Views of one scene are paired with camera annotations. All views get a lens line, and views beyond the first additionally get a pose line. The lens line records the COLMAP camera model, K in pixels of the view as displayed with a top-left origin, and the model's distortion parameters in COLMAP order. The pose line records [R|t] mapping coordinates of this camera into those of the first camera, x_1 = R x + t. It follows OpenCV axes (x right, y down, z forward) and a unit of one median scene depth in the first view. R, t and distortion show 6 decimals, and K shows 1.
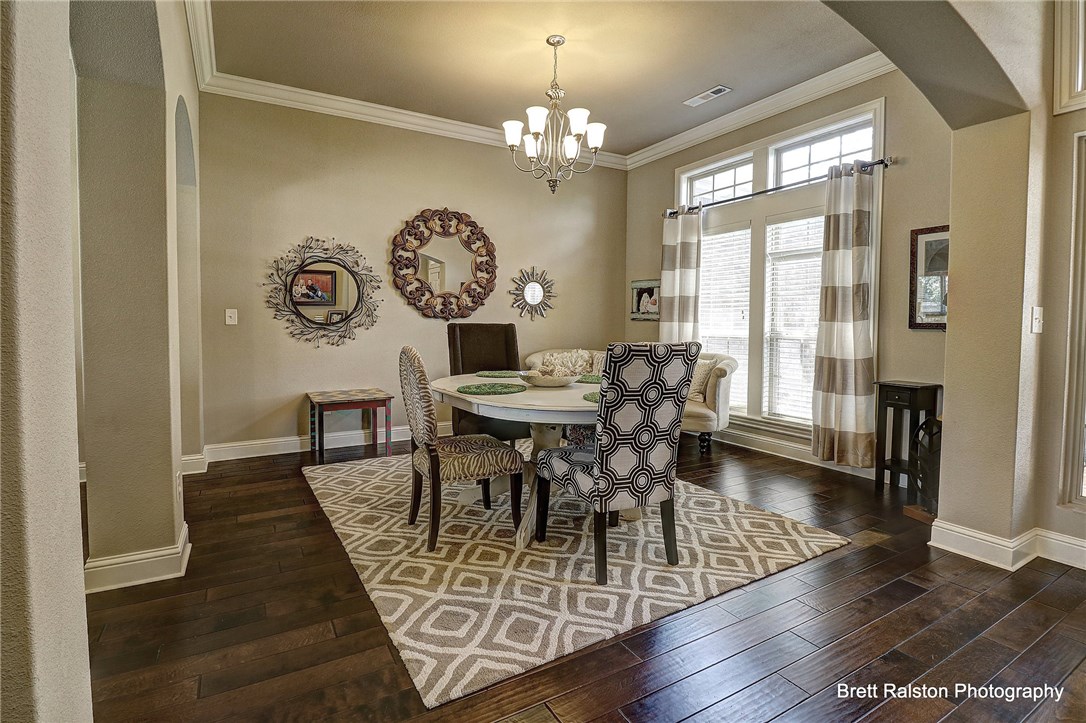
lens RADIAL K [[507.0, 0, 525.6], [0, 507.0, 351.9], [0, 0, 1]] dist [-0.017869, -0.000915]
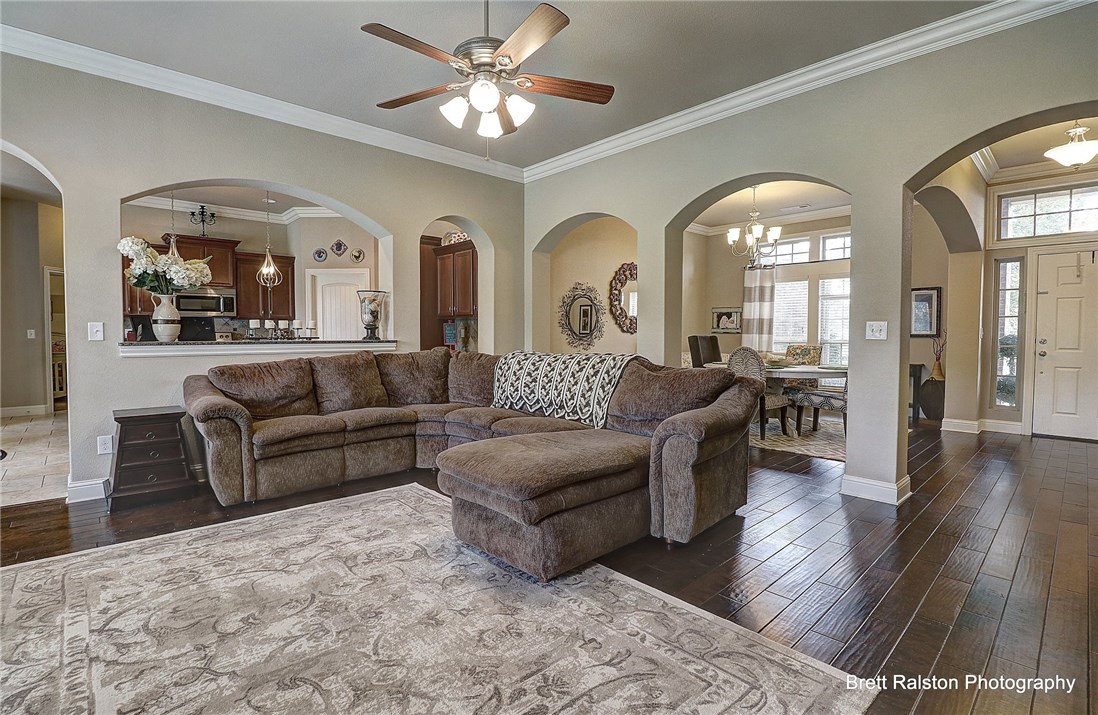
lens RADIAL K [[494.3, 0, 551.6], [0, 494.3, 347.8], [0, 0, 1]] dist [-0.003267, -0.000076]
pose [[0.977307, -0.008754, 0.211645, -0.747352], [0.014925, 0.999508, -0.027577, 0.019984], [-0.211299, 0.030110, 0.976957, -0.452912]]
